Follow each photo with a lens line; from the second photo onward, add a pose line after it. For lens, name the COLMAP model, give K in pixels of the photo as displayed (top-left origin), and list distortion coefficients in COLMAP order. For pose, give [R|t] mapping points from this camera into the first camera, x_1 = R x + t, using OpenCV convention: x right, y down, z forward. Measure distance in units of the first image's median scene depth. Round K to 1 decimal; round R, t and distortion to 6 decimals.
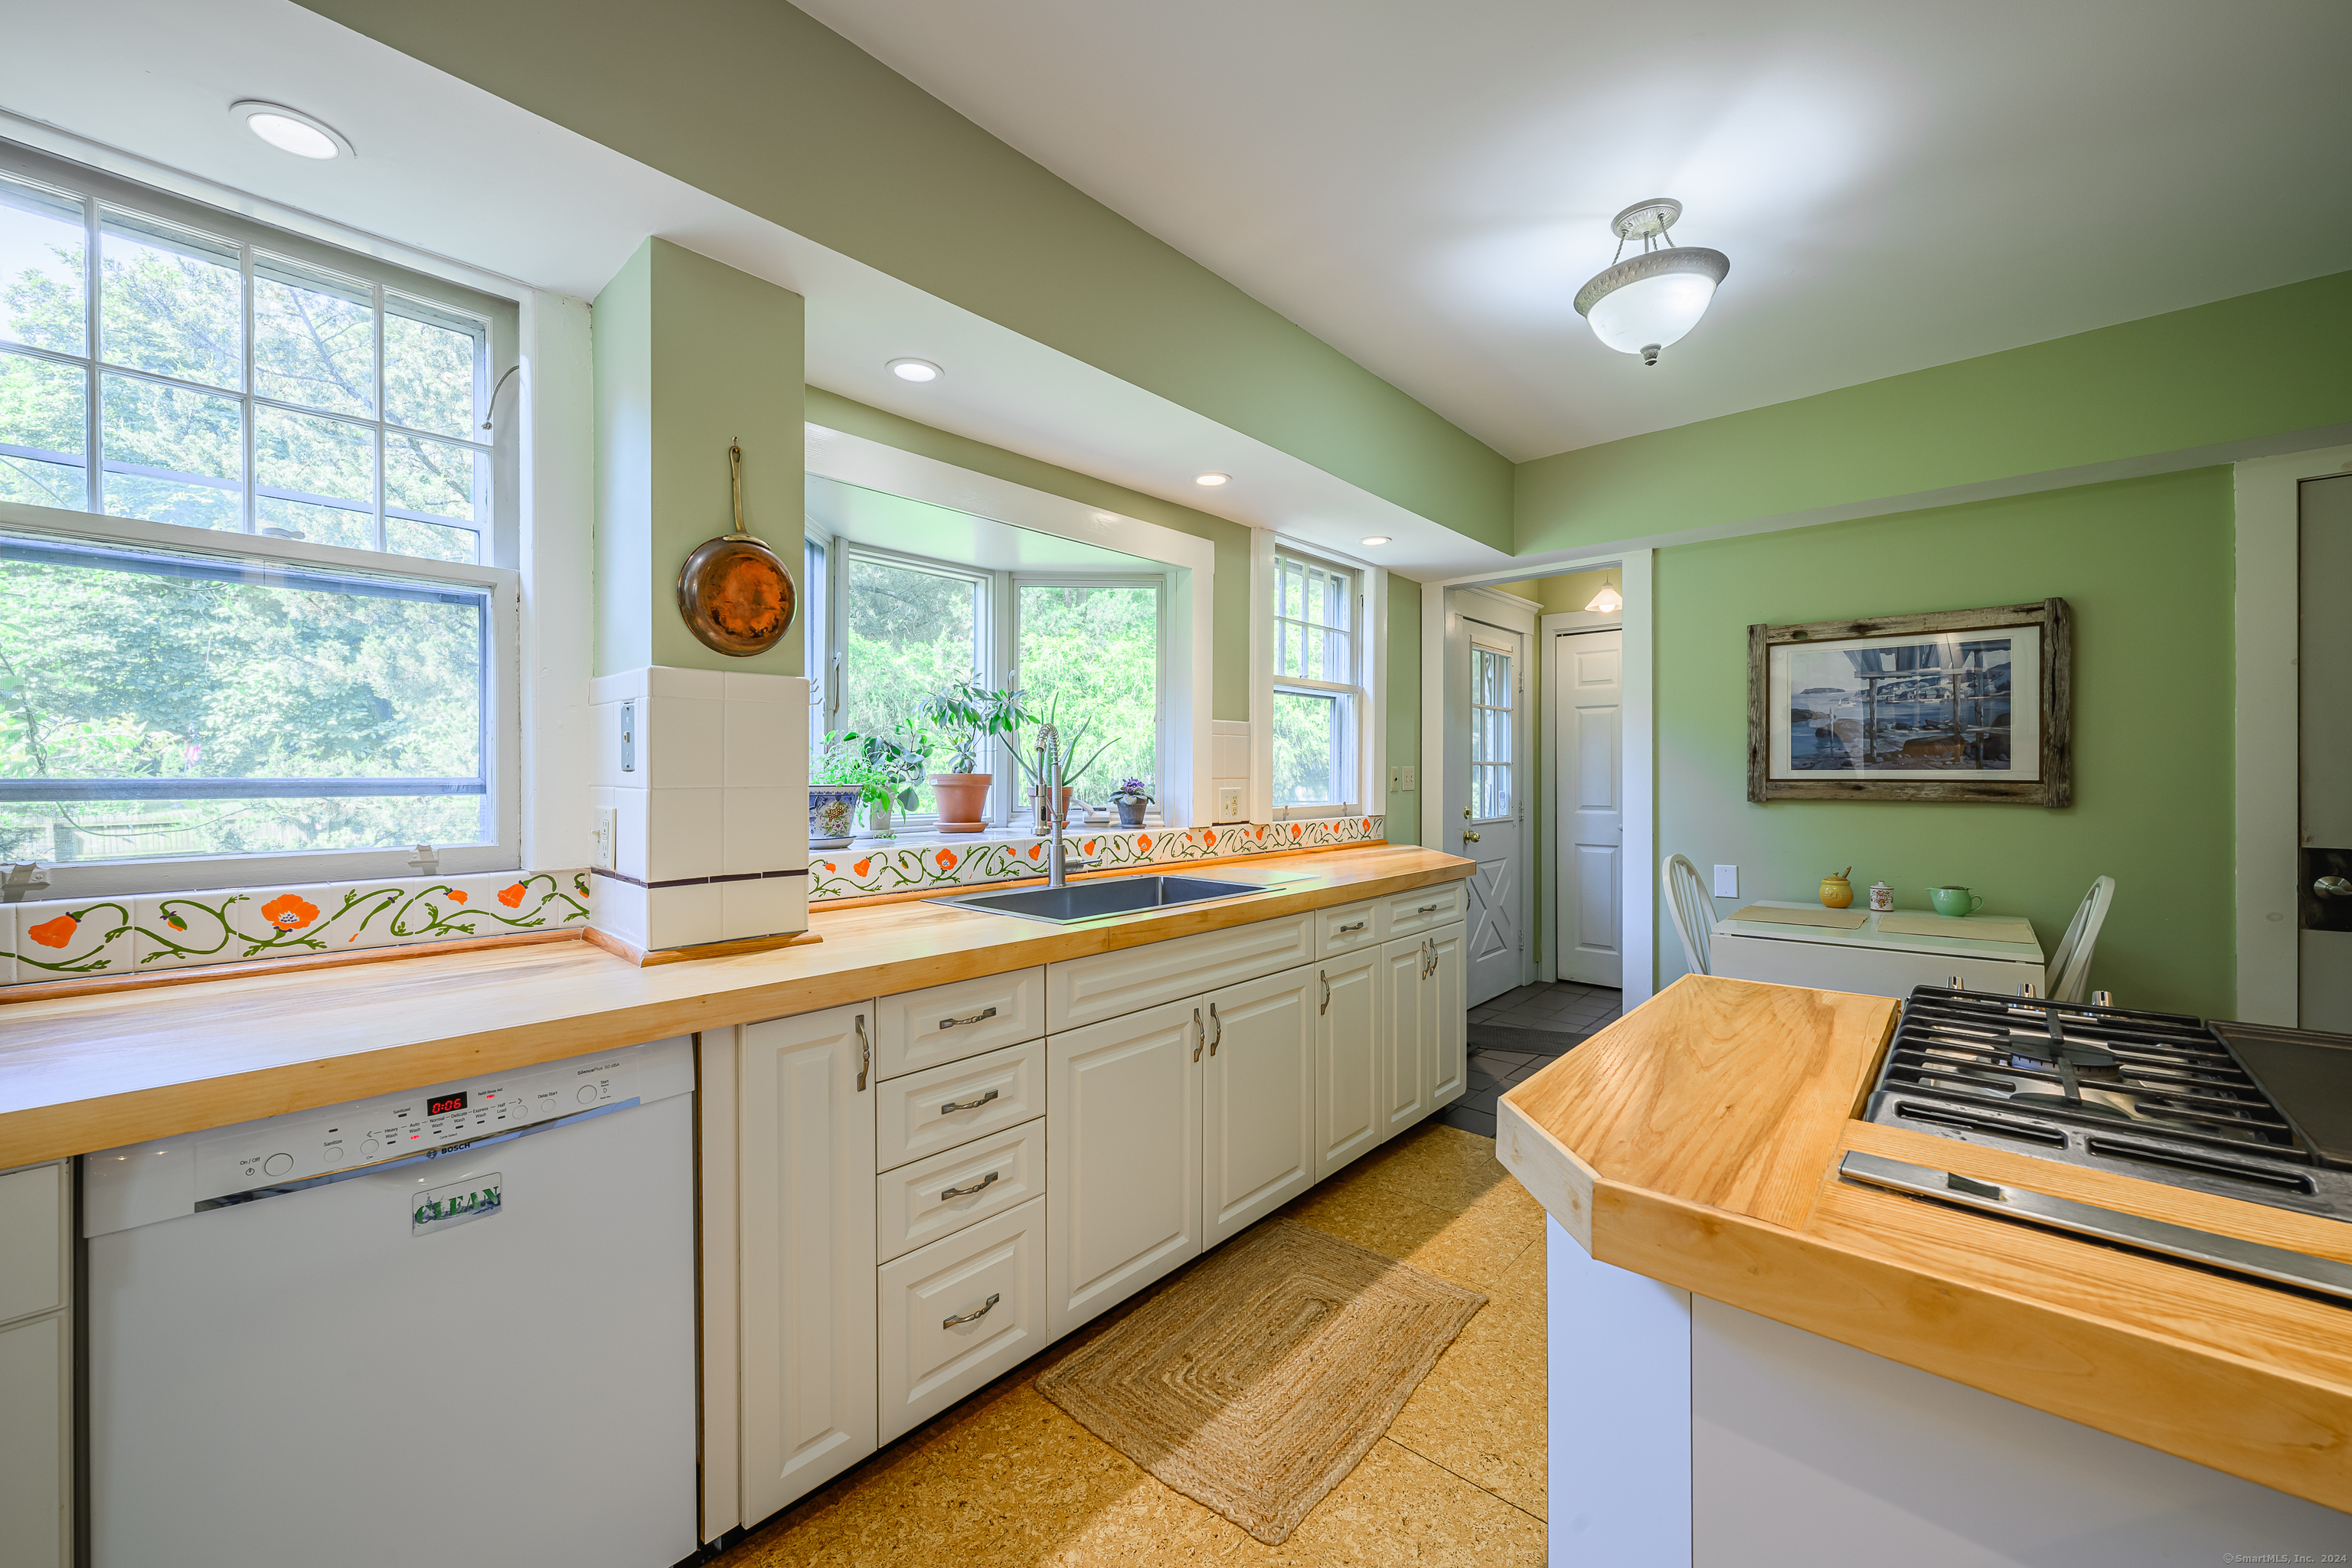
lens RADIAL K [[907.9, 0, 1168.5], [0, 907.9, 771.6], [0, 0, 1]] dist [-0.009965, -0.000528]
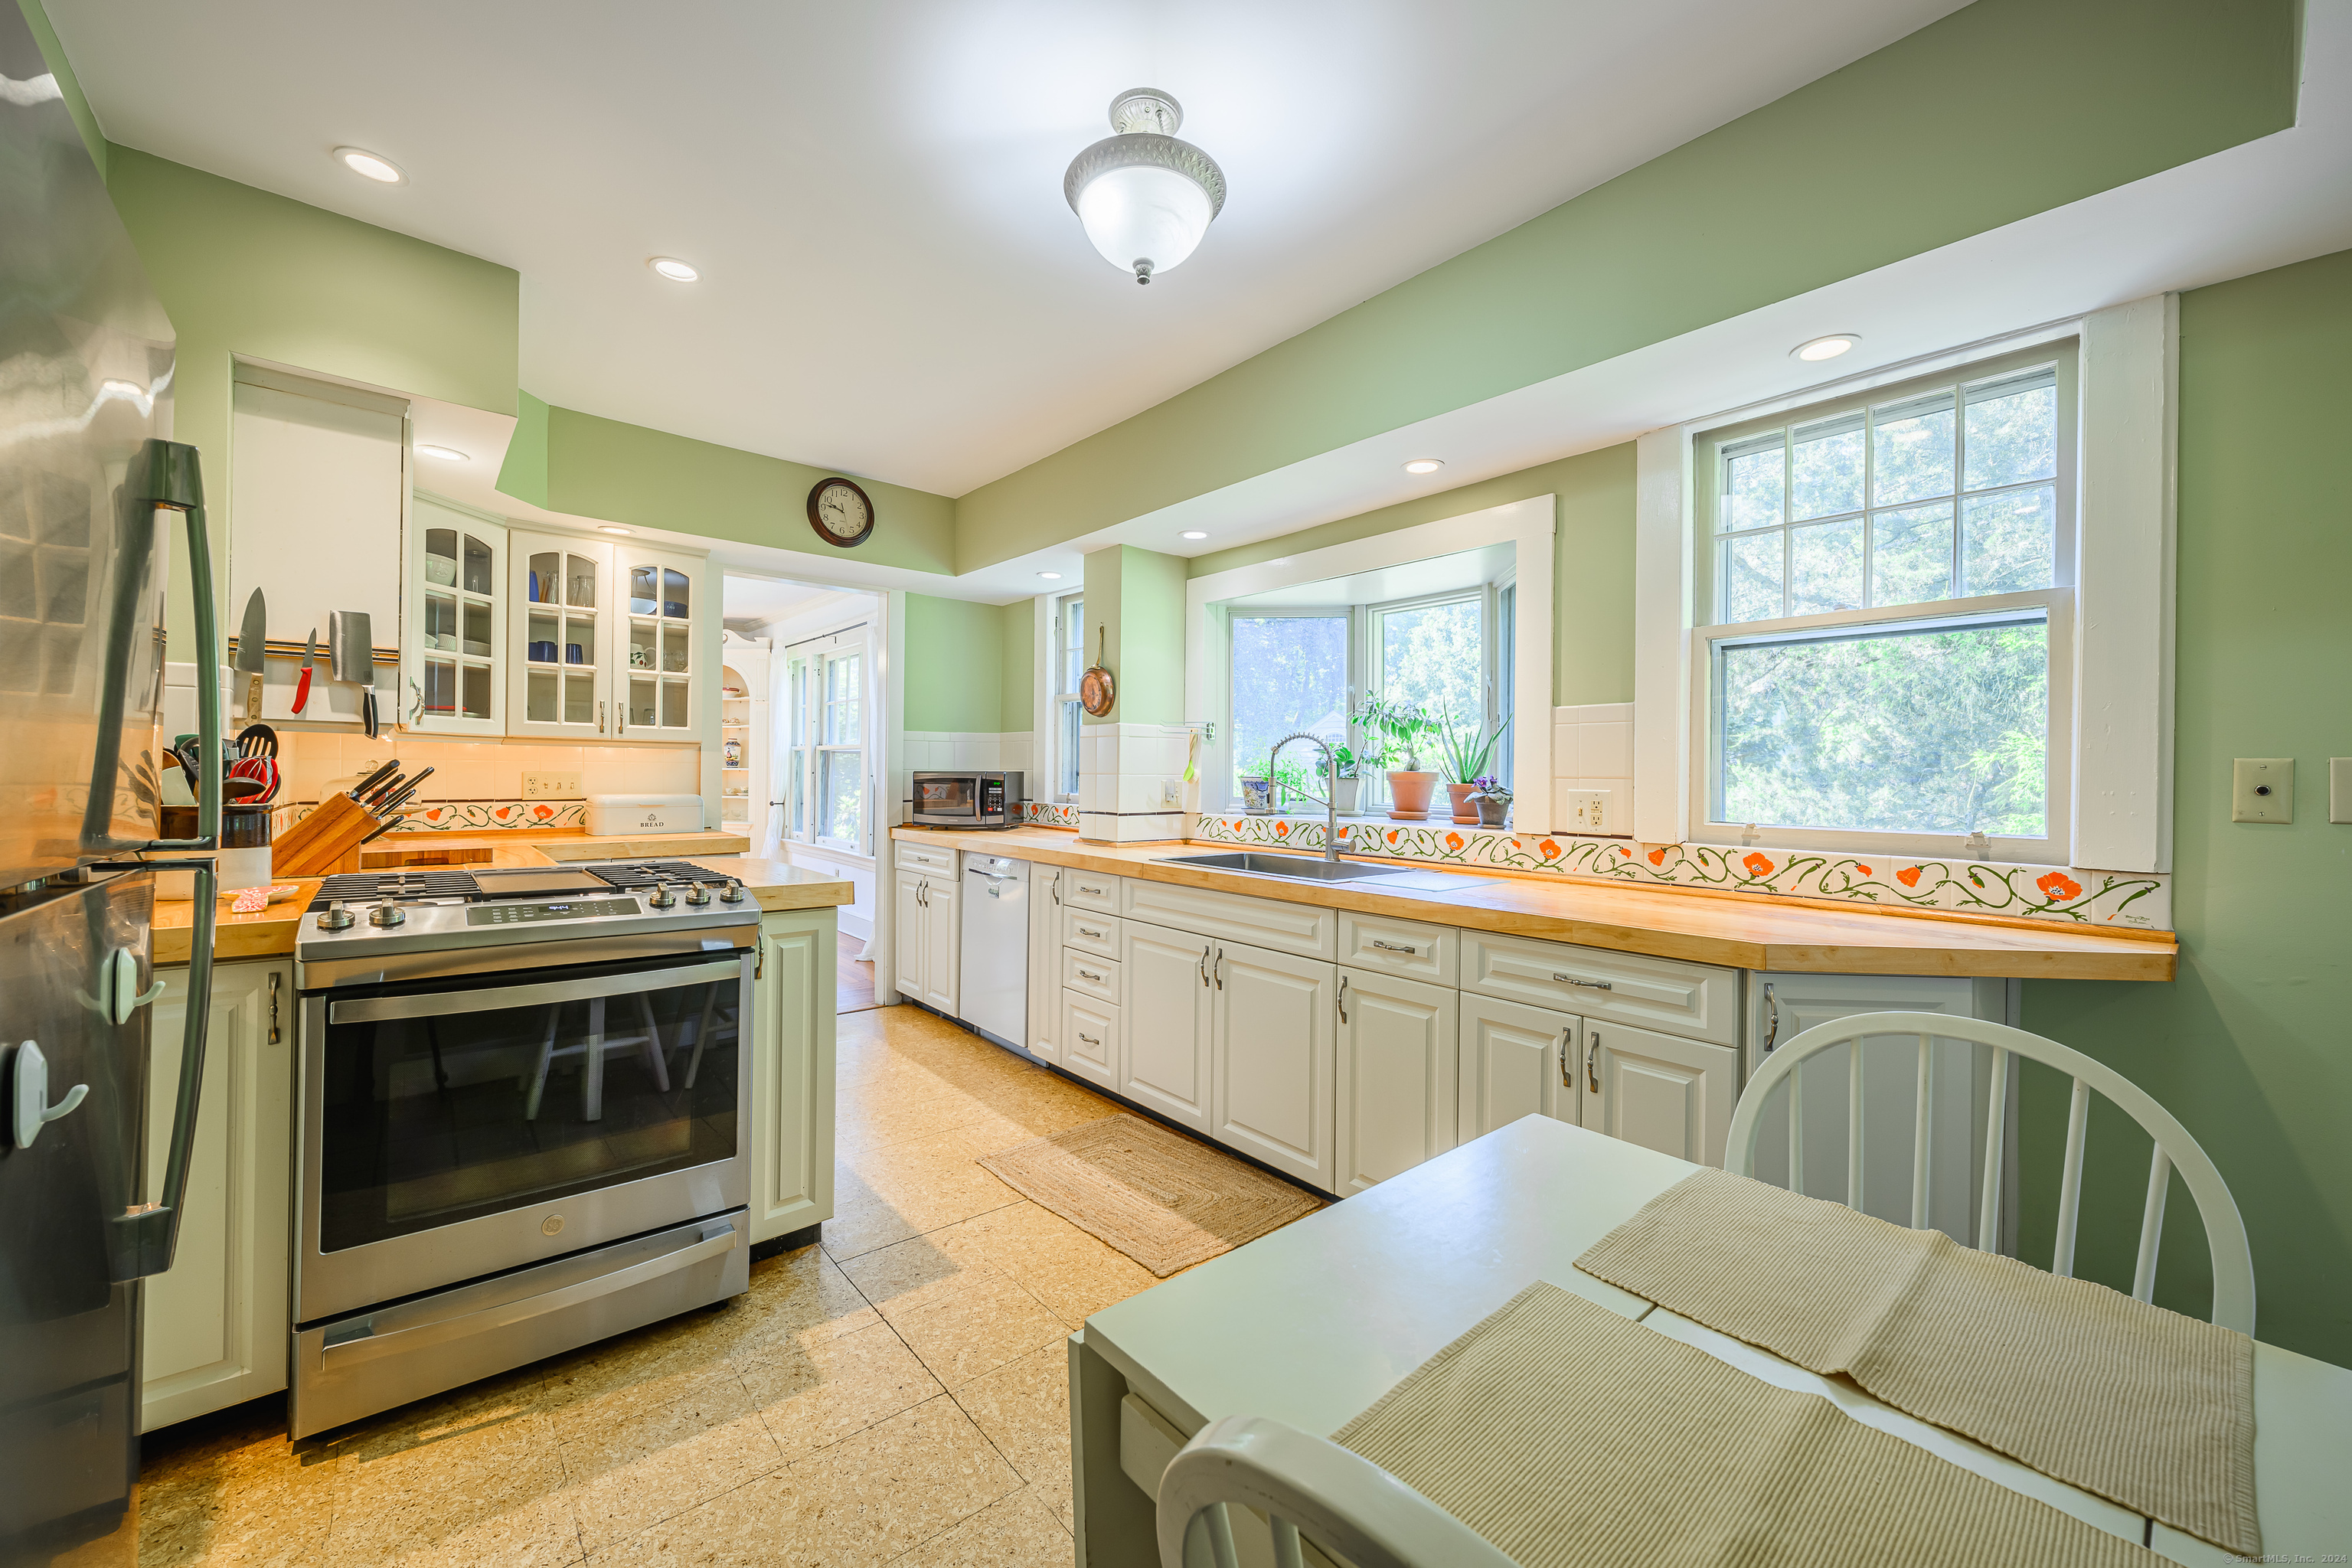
lens RADIAL K [[907.9, 0, 1199.5], [0, 907.9, 766.1], [0, 0, 1]] dist [-0.009965, -0.000528]
pose [[-0.115282, 0.010916, -0.993273, 0.924062], [0.010135, 0.999900, 0.009813, -0.015008], [0.993281, -0.008935, -0.115381, 0.781086]]
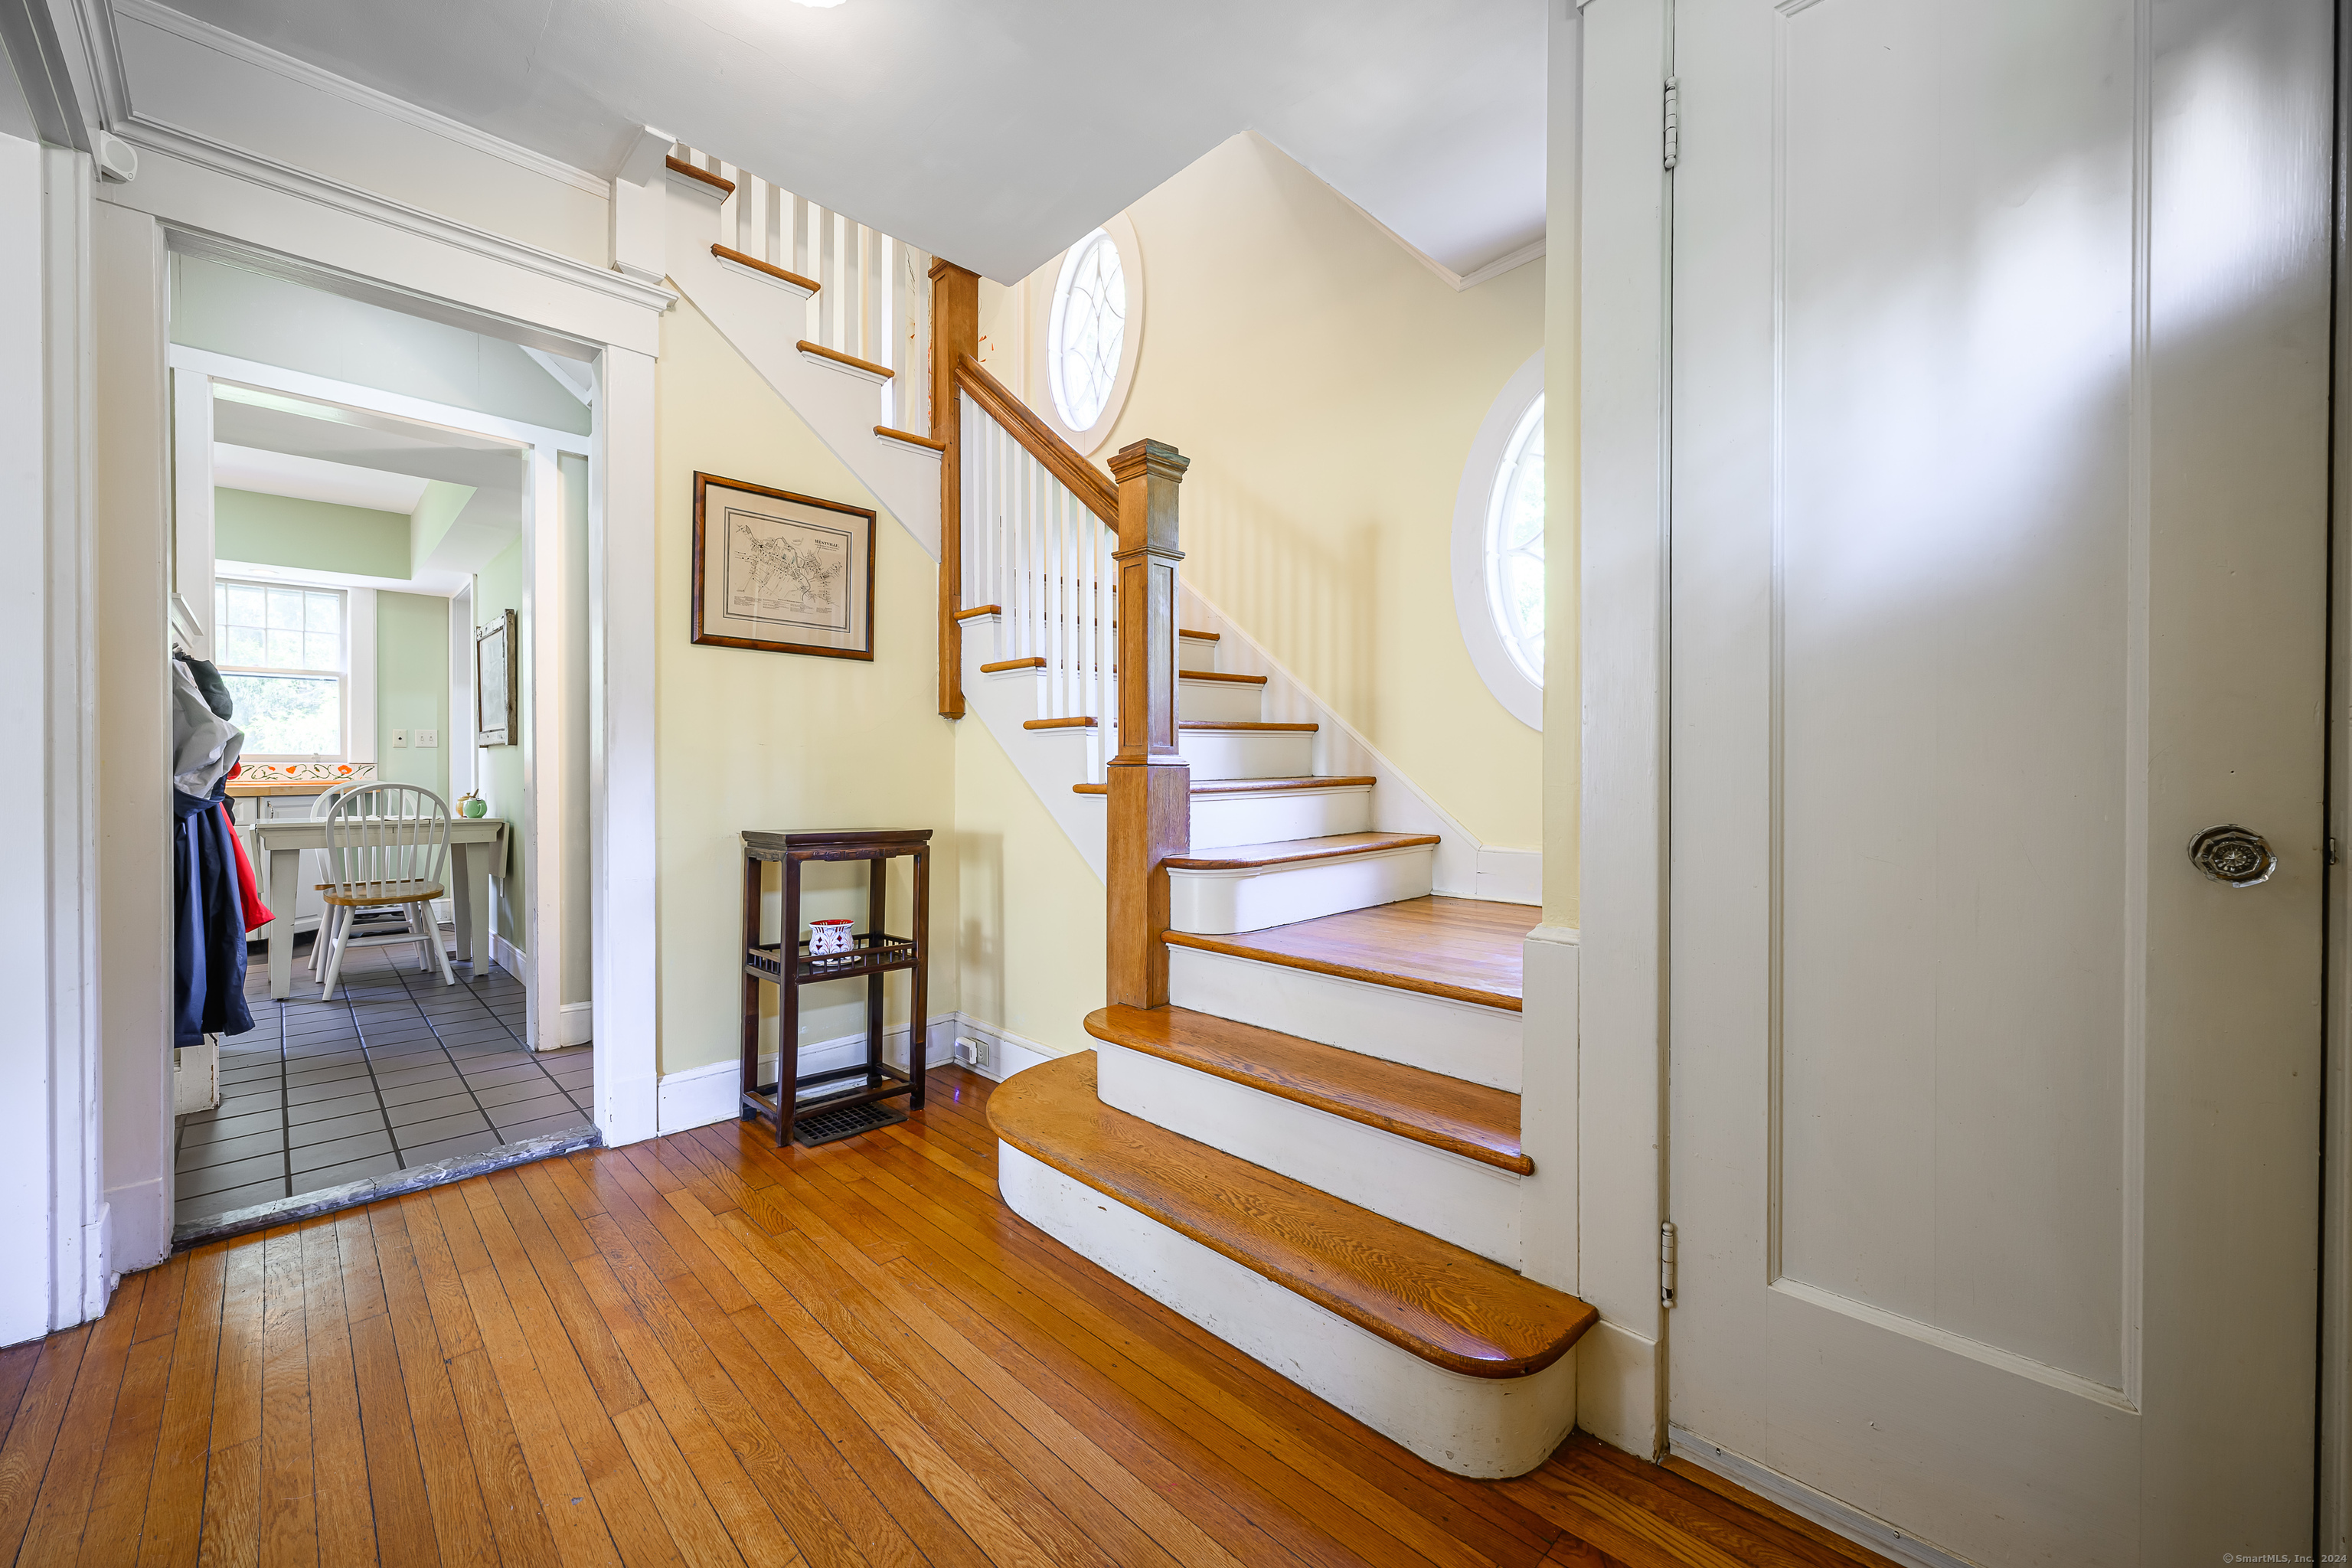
lens RADIAL K [[907.9, 0, 1158.3], [0, 907.9, 775.8], [0, 0, 1]] dist [-0.009965, -0.000528]
pose [[0.998156, 0.004429, -0.060535, 2.008990], [-0.003152, 0.999771, 0.021174, 0.044741], [0.060615, -0.020944, 0.997941, -0.427082]]
